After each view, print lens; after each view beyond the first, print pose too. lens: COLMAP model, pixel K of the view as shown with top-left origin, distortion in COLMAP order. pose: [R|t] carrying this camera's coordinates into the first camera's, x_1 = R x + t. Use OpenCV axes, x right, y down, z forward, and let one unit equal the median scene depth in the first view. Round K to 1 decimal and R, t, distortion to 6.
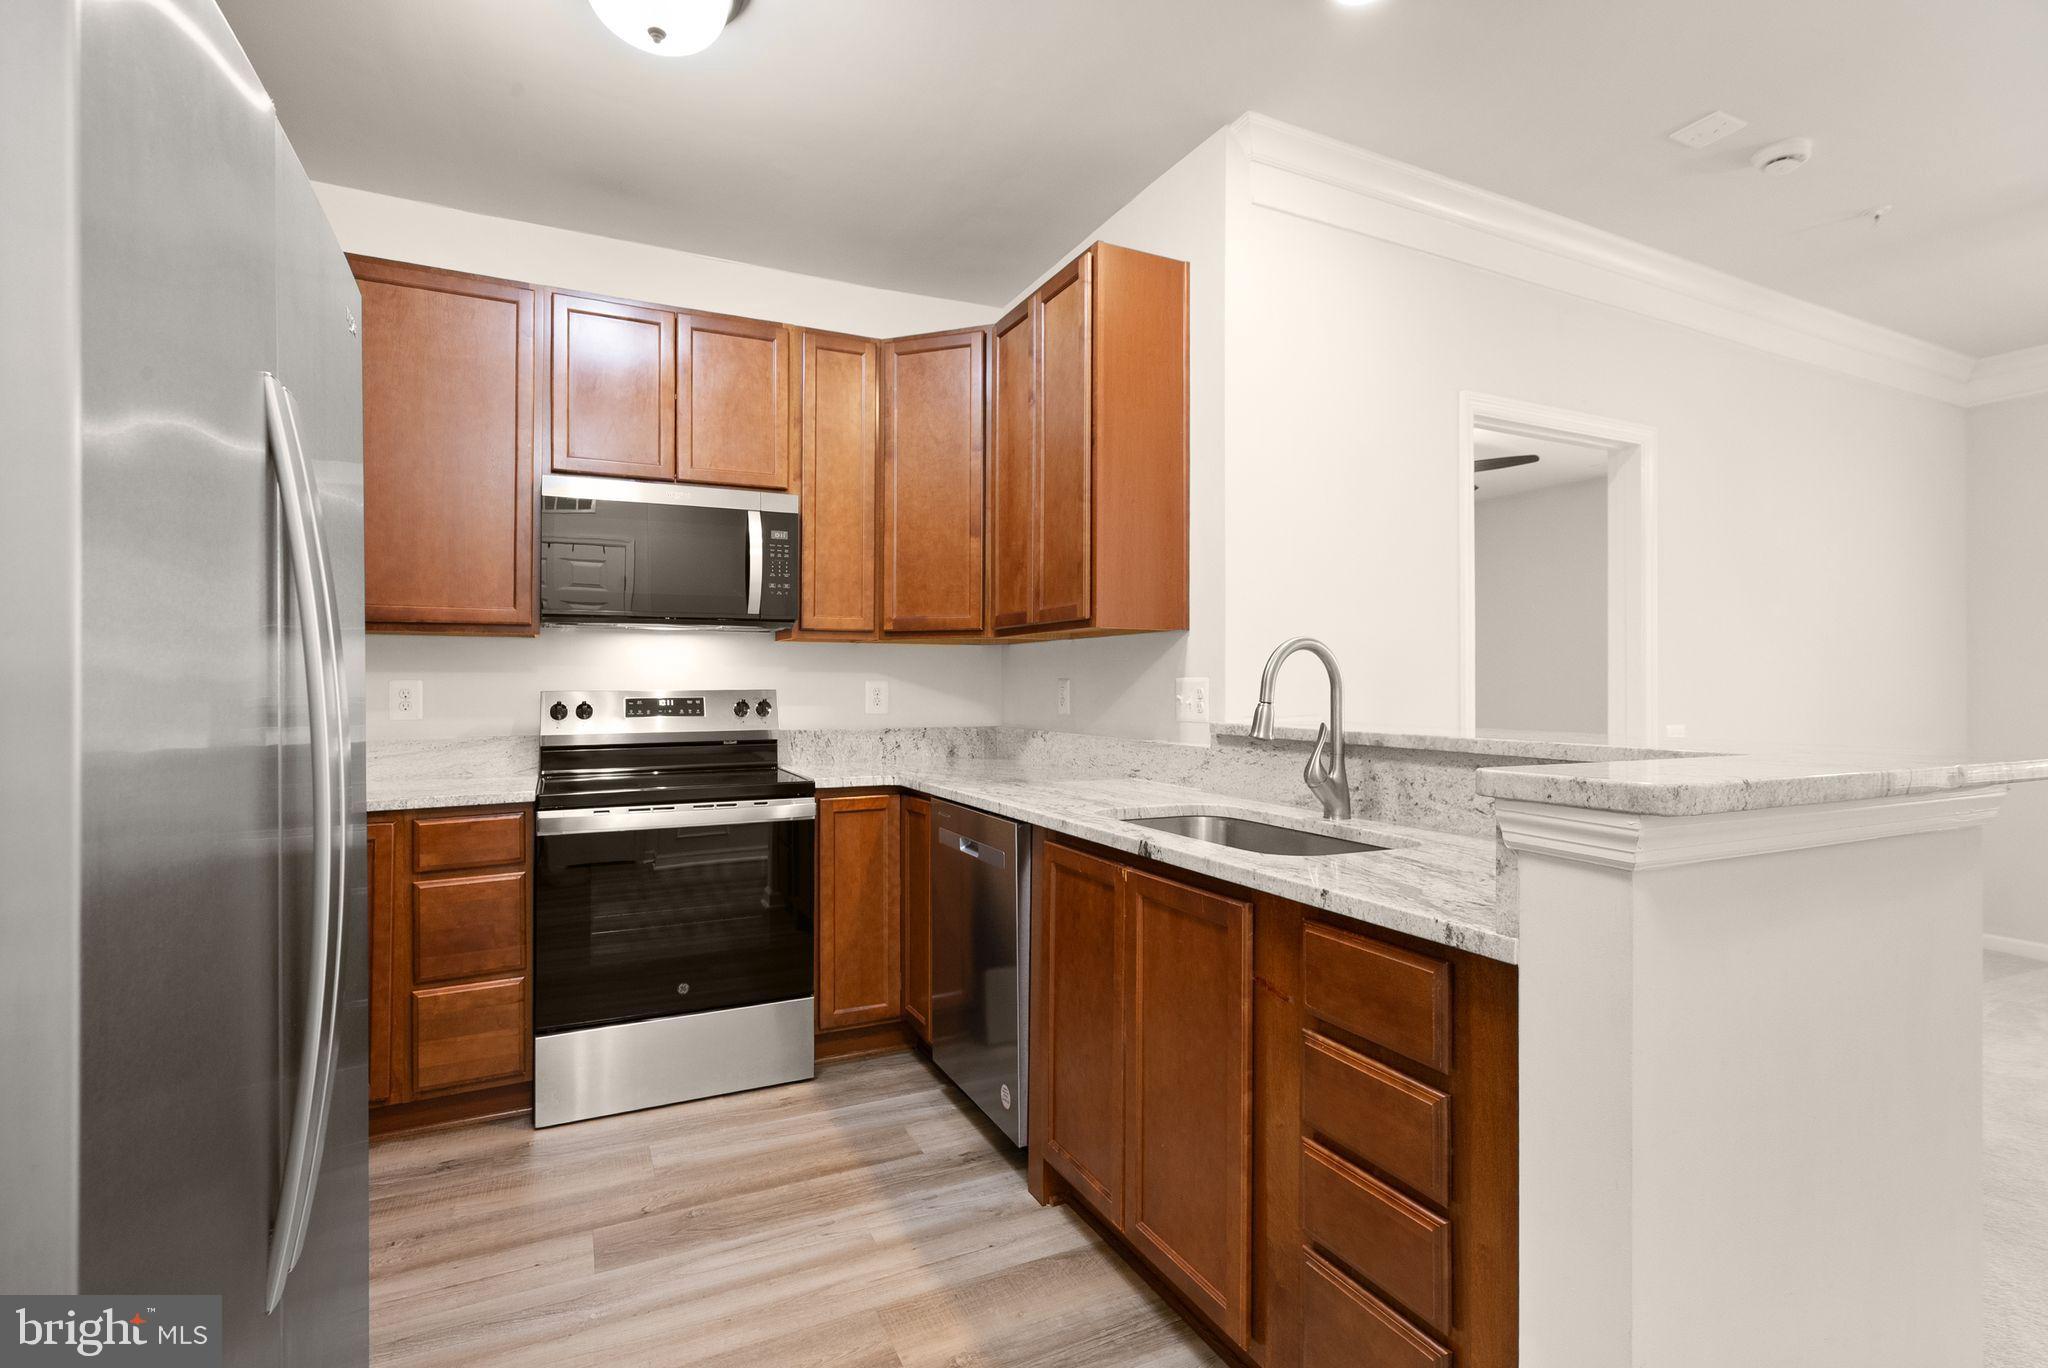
lens RADIAL K [[953.8, 0, 1034.2], [0, 953.8, 662.7], [0, 0, 1]] dist [-0.007409, 0.004852]
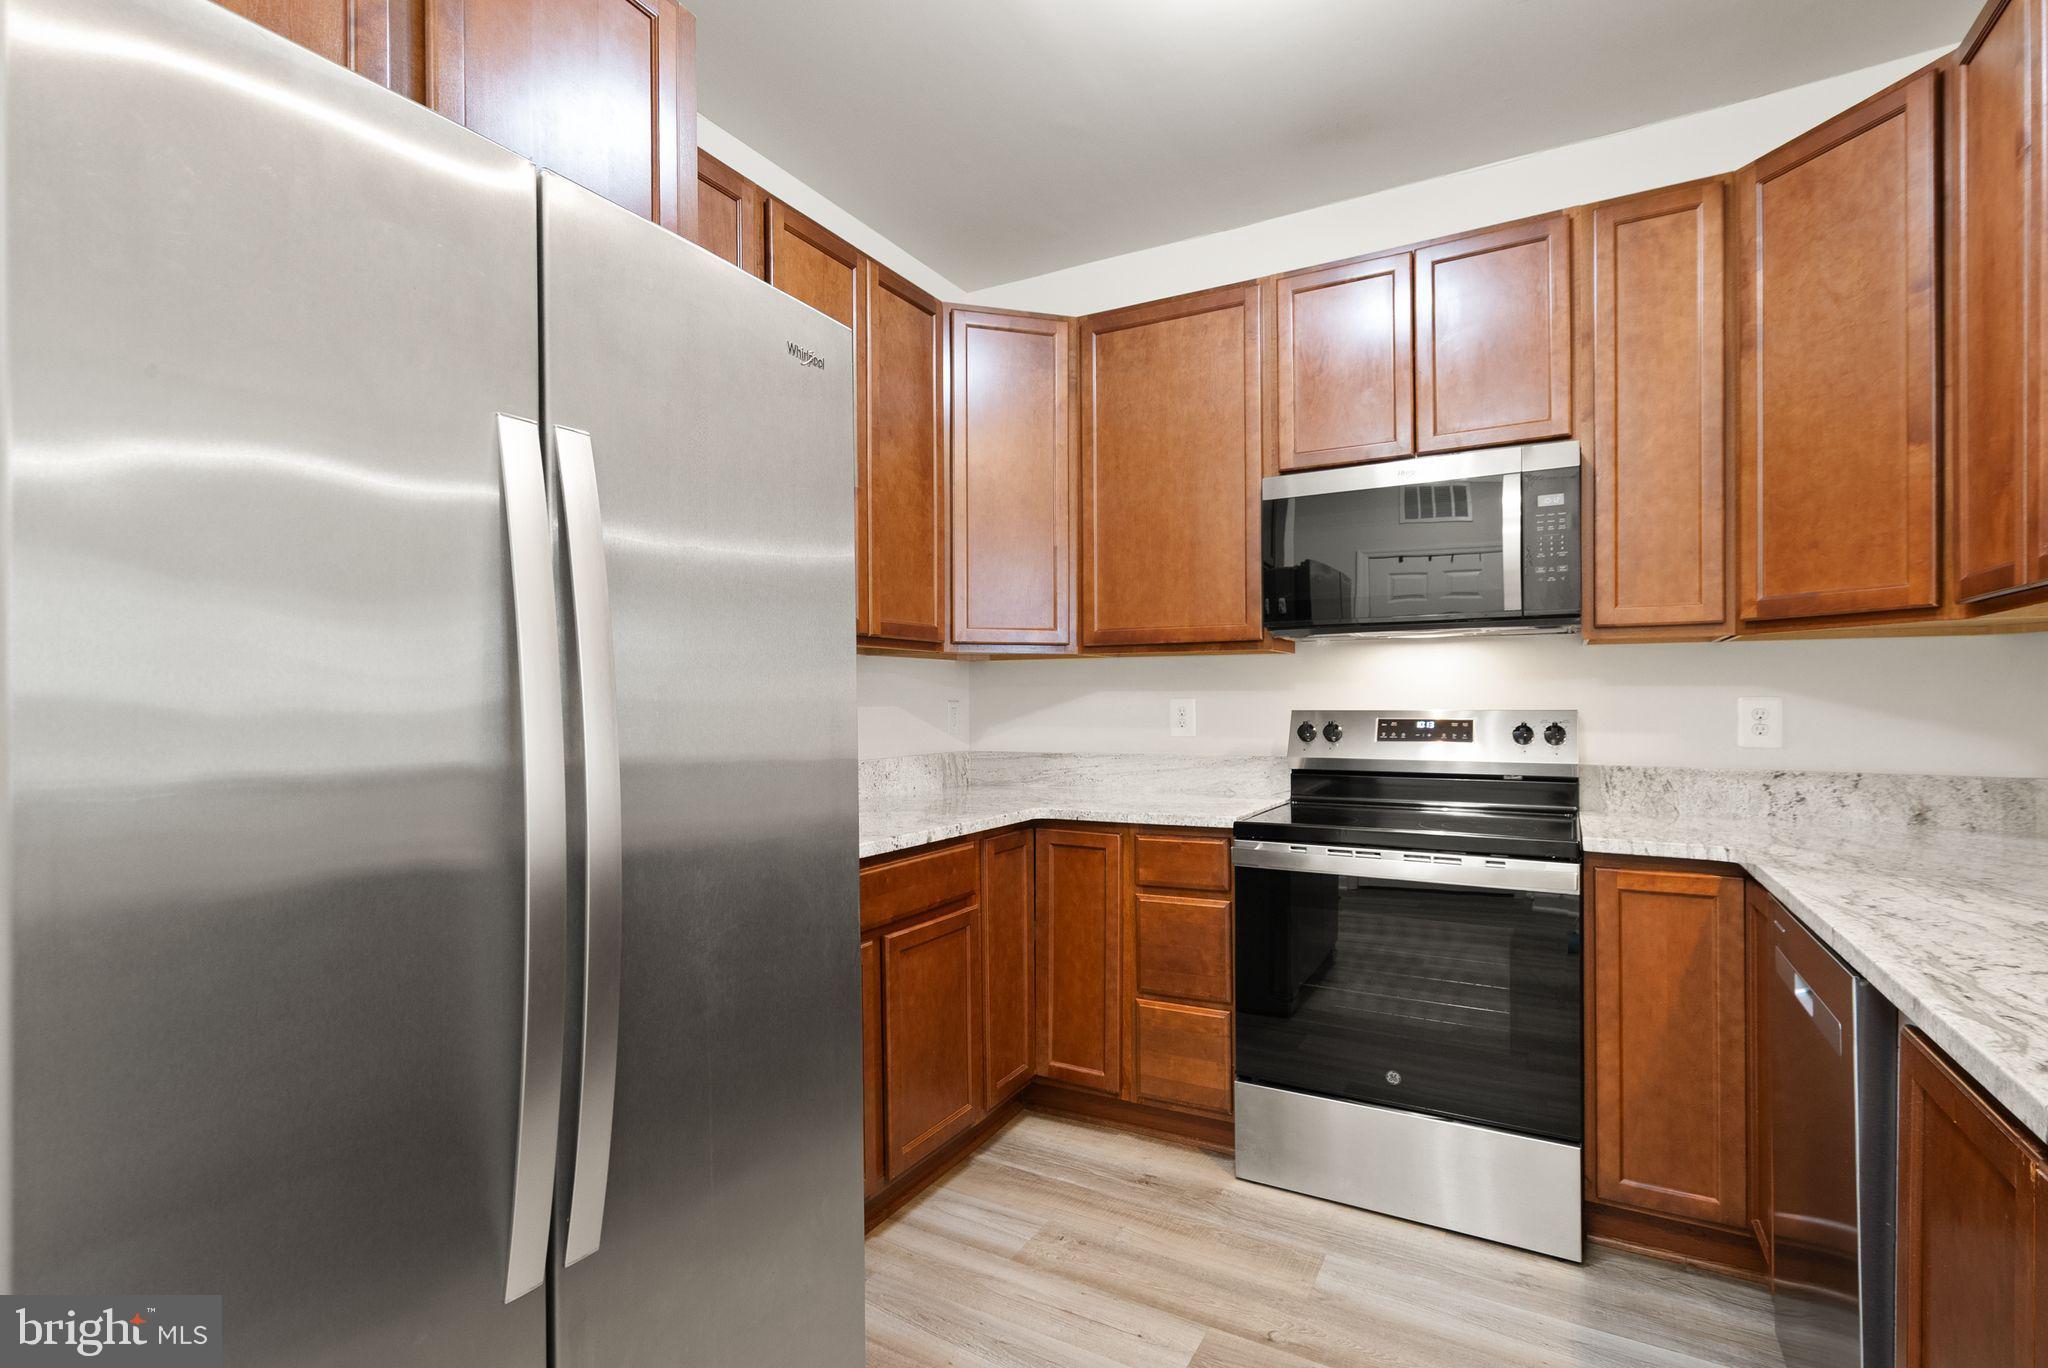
lens RADIAL K [[953.8, 0, 1028.6], [0, 953.8, 695.1], [0, 0, 1]] dist [-0.007409, 0.004852]
pose [[0.561847, -0.005629, -0.827222, 0.127242], [0.019473, 0.999790, 0.006423, 0.004311], [0.827012, -0.019717, 0.561838, 0.286046]]
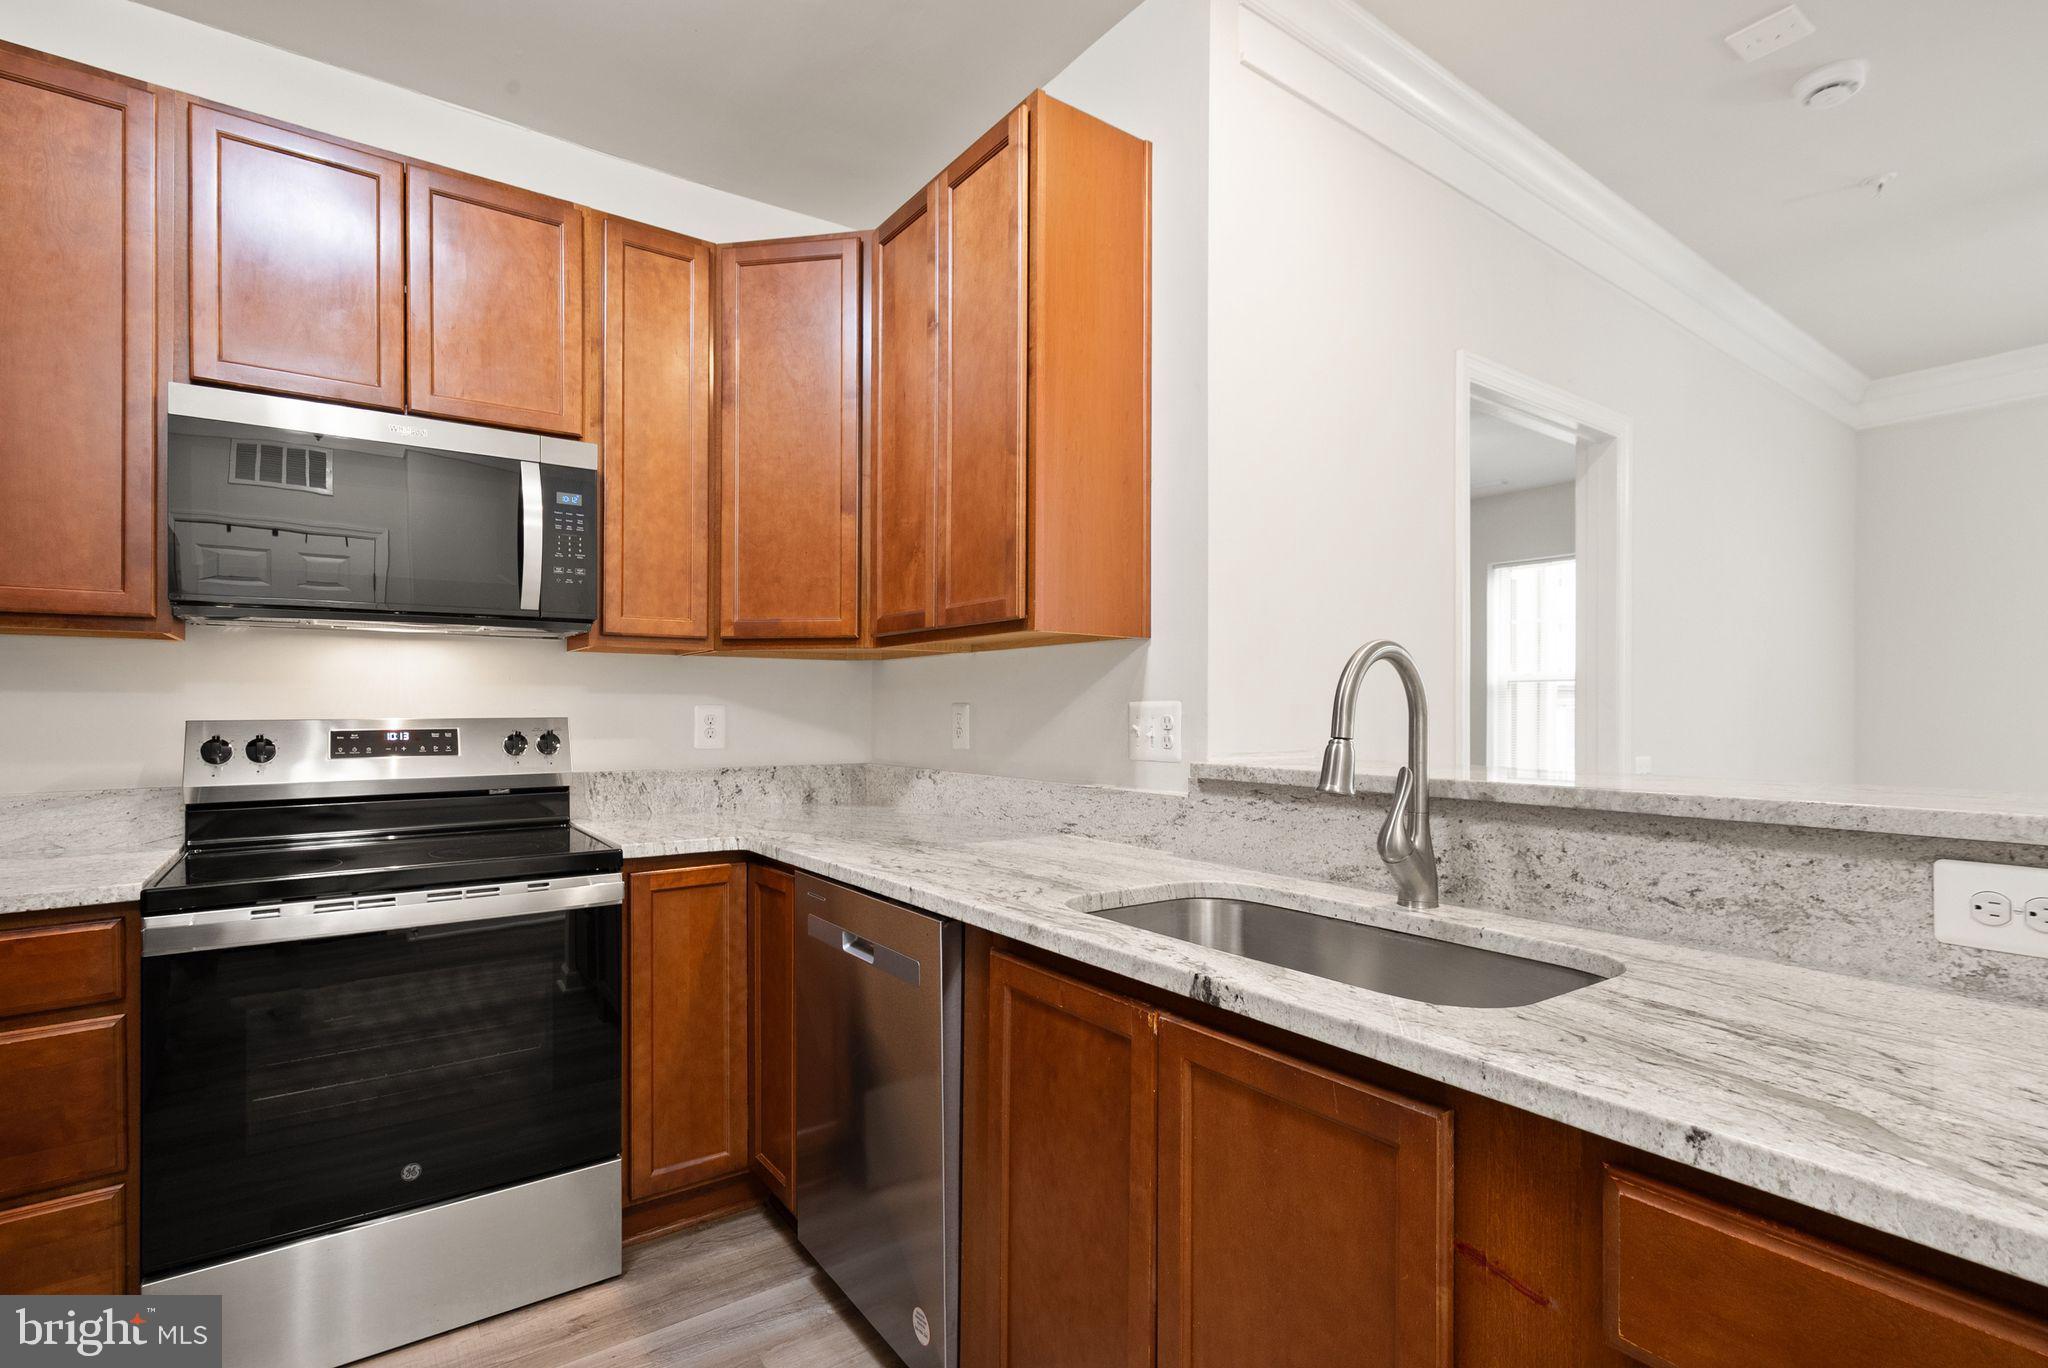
lens RADIAL K [[953.8, 0, 1020.3], [0, 953.8, 702.8], [0, 0, 1]] dist [-0.007409, 0.004852]
pose [[0.986669, 0.001317, 0.162735, -0.059137], [-0.003832, 0.999878, 0.015142, 0.005802], [-0.162695, -0.015564, 0.986554, 0.280758]]
